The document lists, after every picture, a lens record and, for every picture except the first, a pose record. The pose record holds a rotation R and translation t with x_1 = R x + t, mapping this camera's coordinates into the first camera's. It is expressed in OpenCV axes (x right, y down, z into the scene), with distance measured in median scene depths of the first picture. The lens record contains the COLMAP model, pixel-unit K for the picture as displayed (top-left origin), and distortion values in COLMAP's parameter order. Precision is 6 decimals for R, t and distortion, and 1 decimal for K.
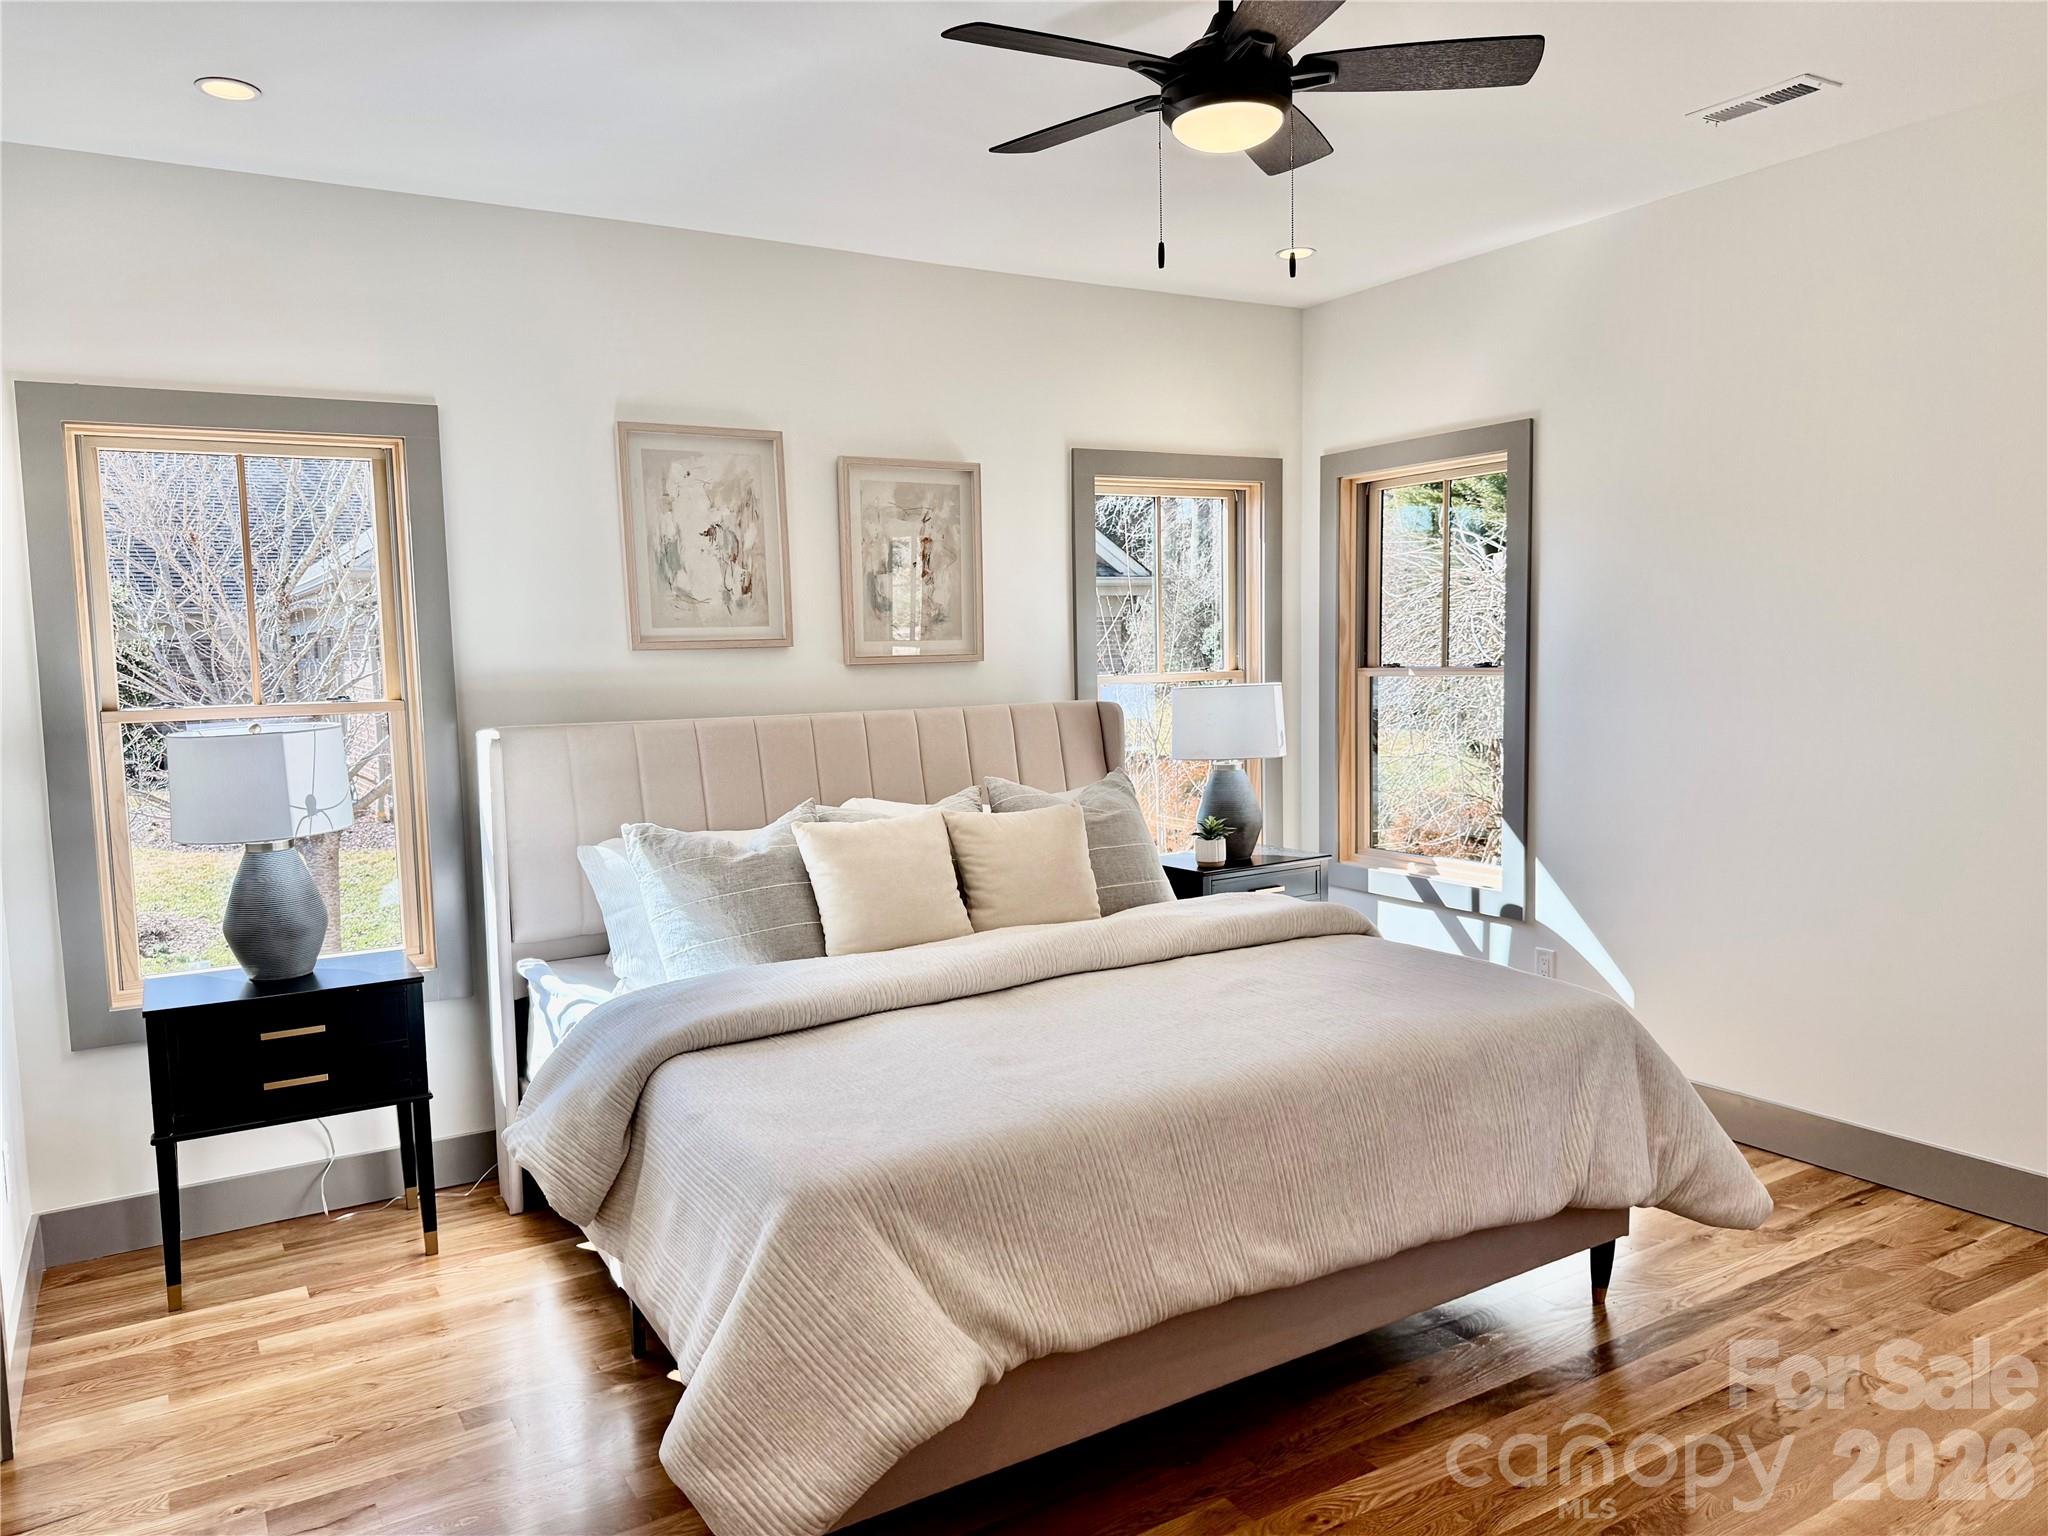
lens RADIAL K [[1437.6, 0, 1024.0], [0, 1437.6, 768.0], [0, 0, 1]] dist [0.161071, -0.277336]
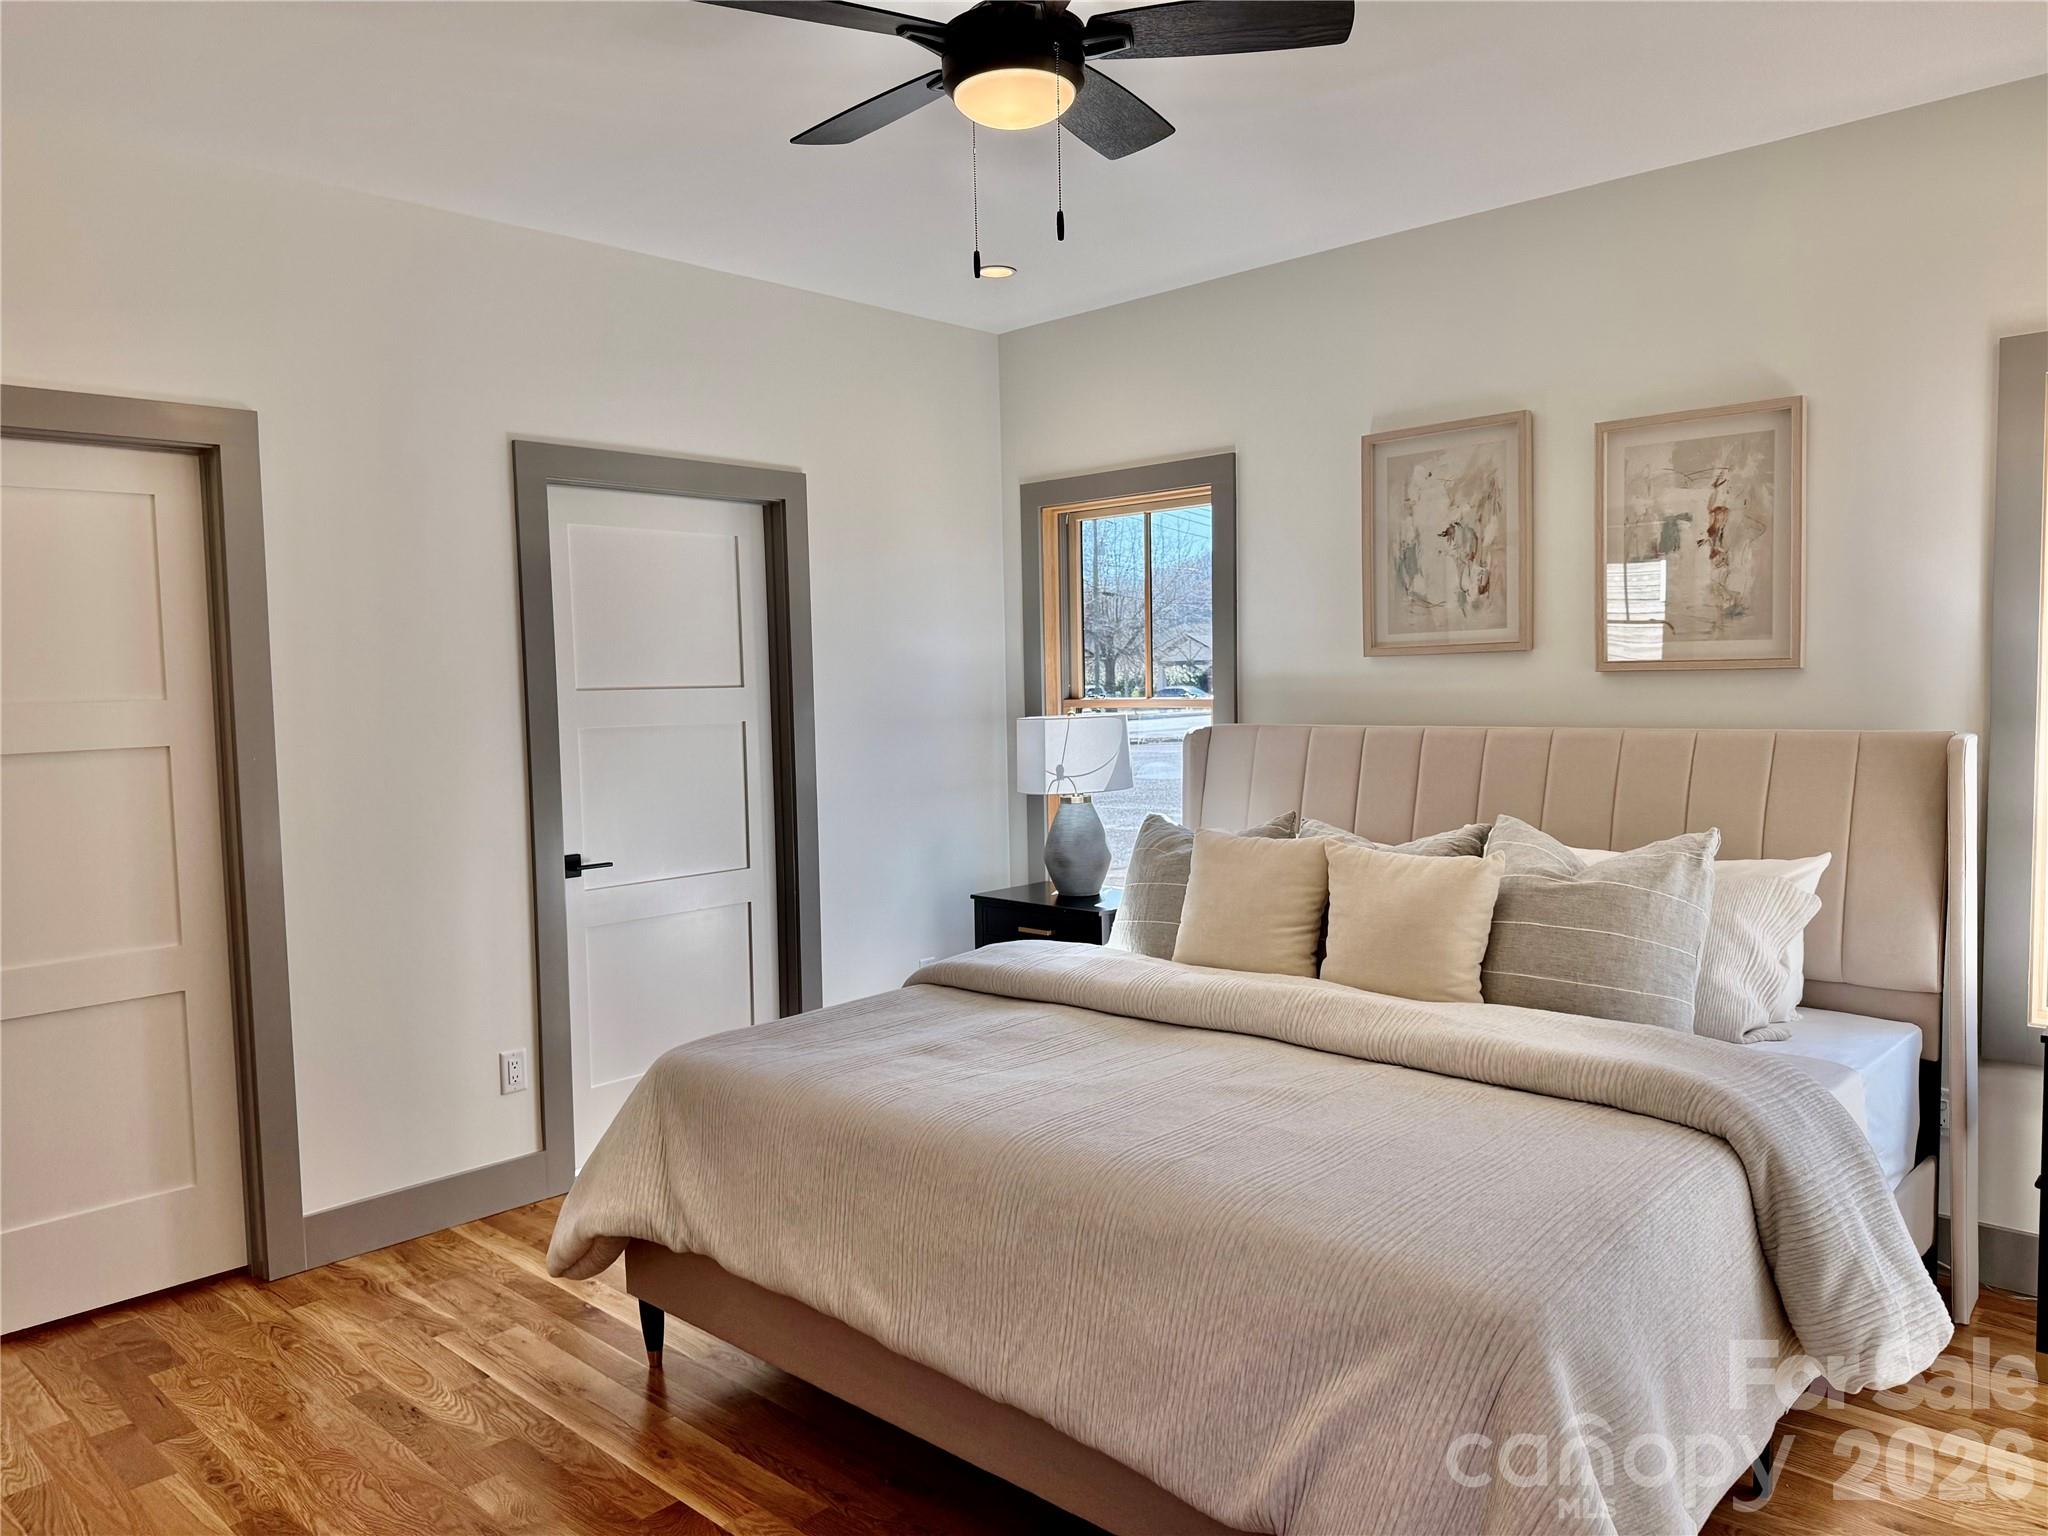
lens RADIAL K [[1437.6, 0, 1024.0], [0, 1437.6, 768.0], [0, 0, 1]] dist [0.161071, -0.277336]
pose [[0.274427, 0.080436, -0.958238, 0.630425], [-0.068068, 0.995621, 0.064080, -0.049647], [0.959196, 0.047640, 0.278701, 0.466637]]
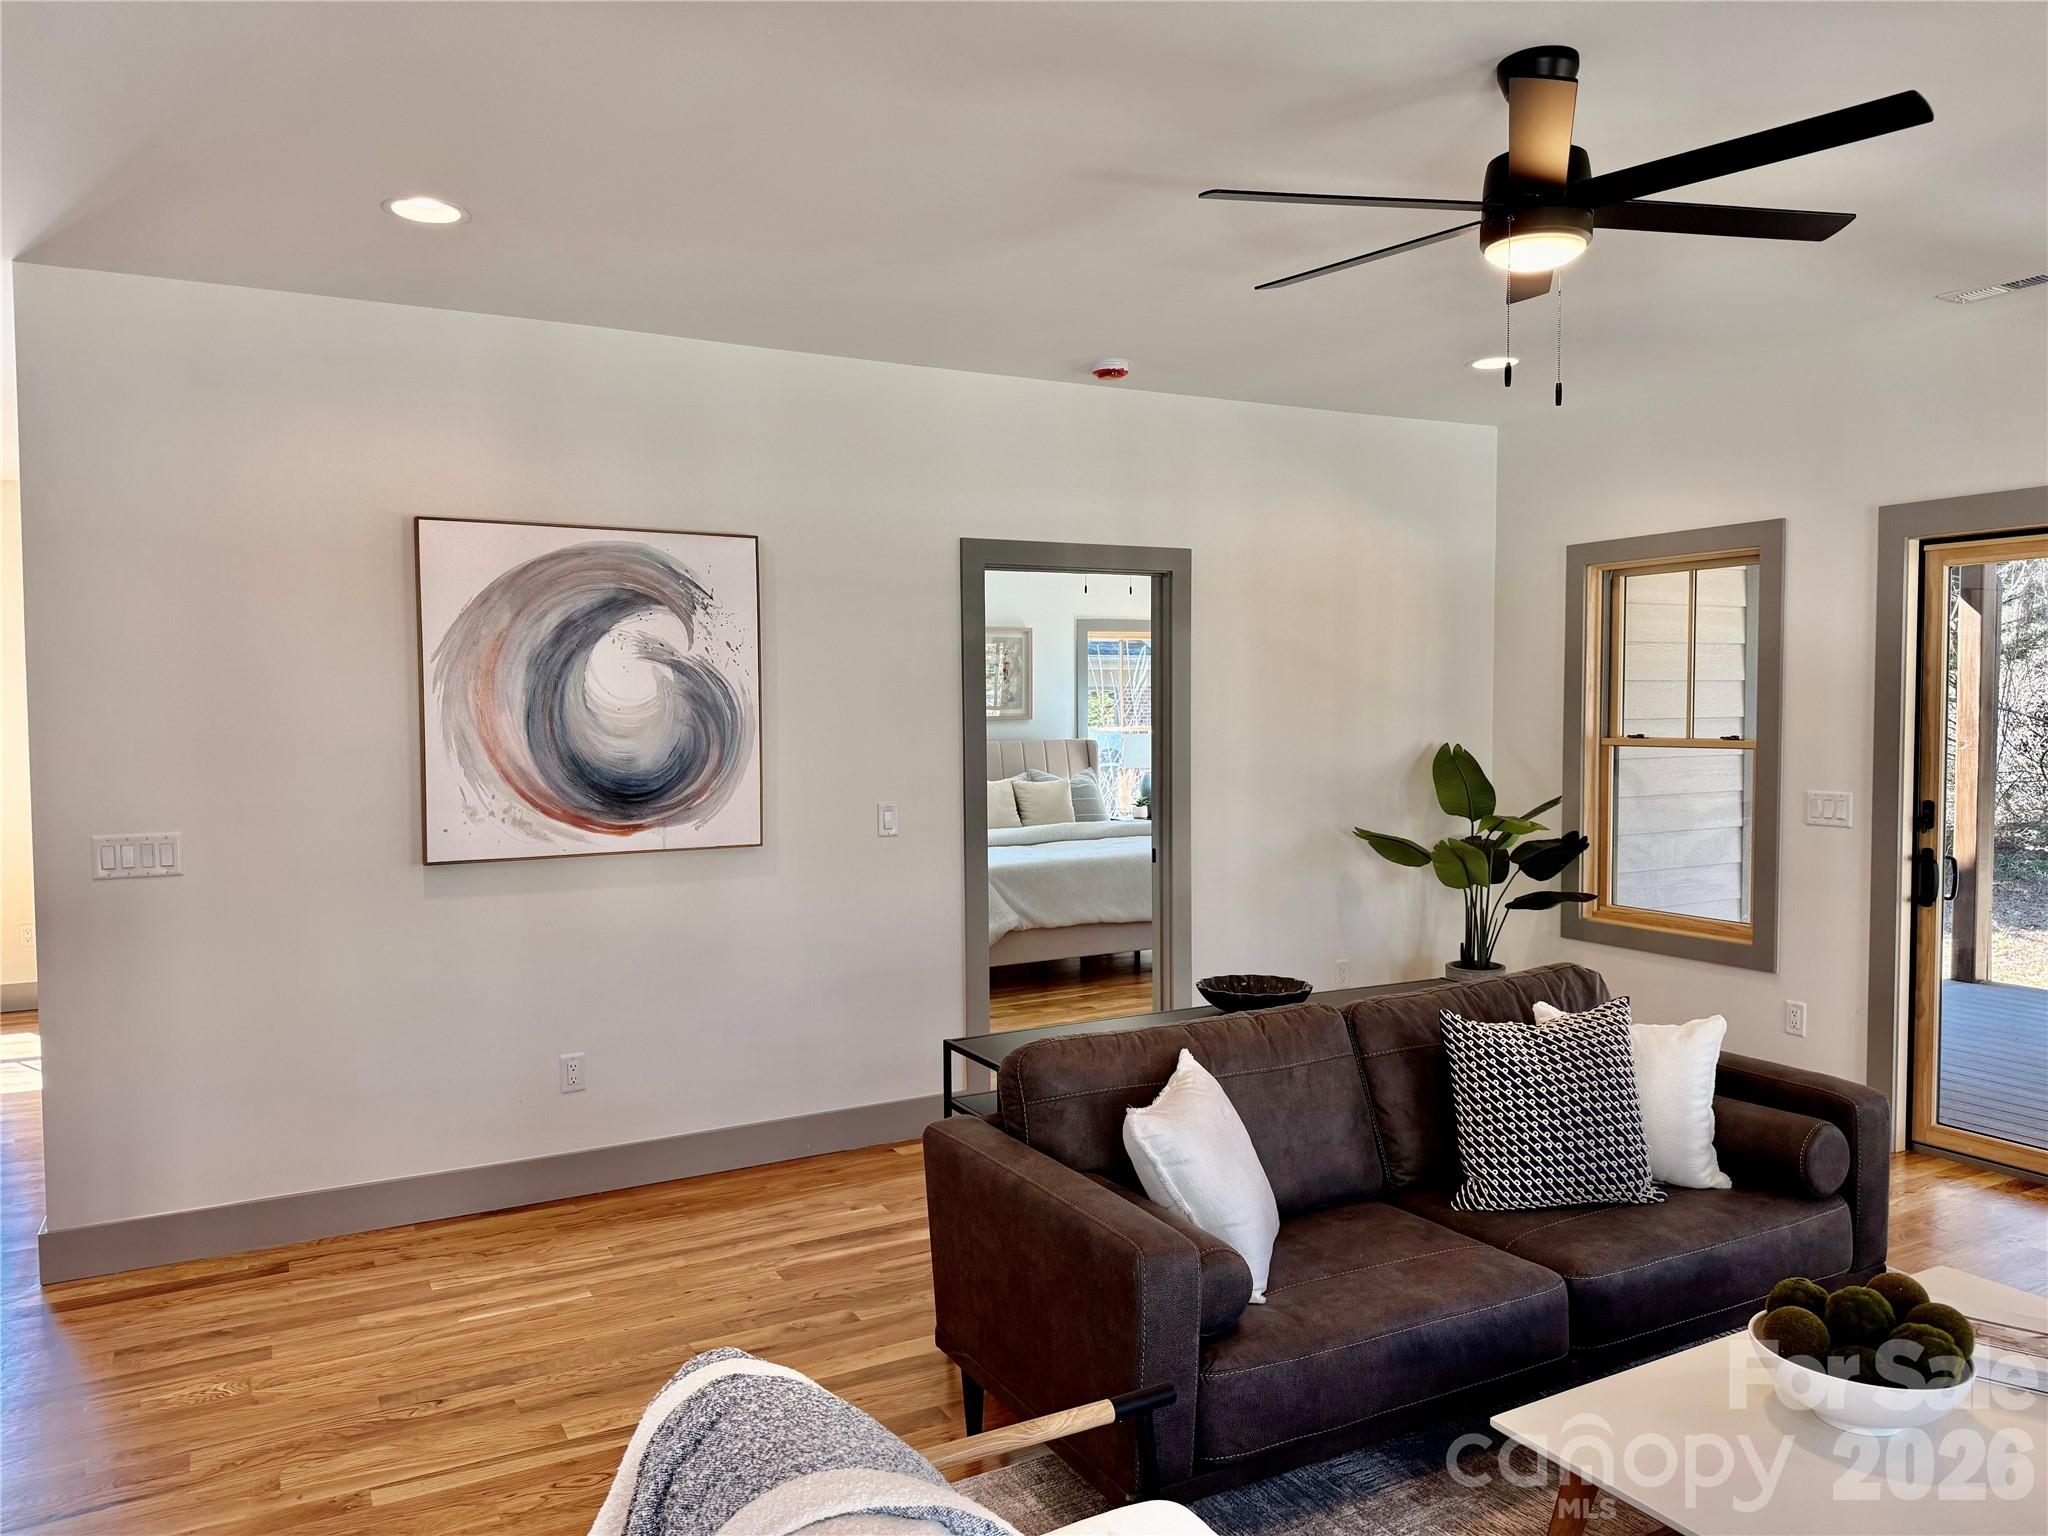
lens RADIAL K [[1437.6, 0, 1024.0], [0, 1437.6, 768.0], [0, 0, 1]] dist [0.161071, -0.277336]
pose [[0.998537, 0.013154, -0.052440, 0.080070], [-0.015385, 0.998984, -0.042363, 0.097508], [0.051829, 0.043108, 0.997725, -1.234571]]
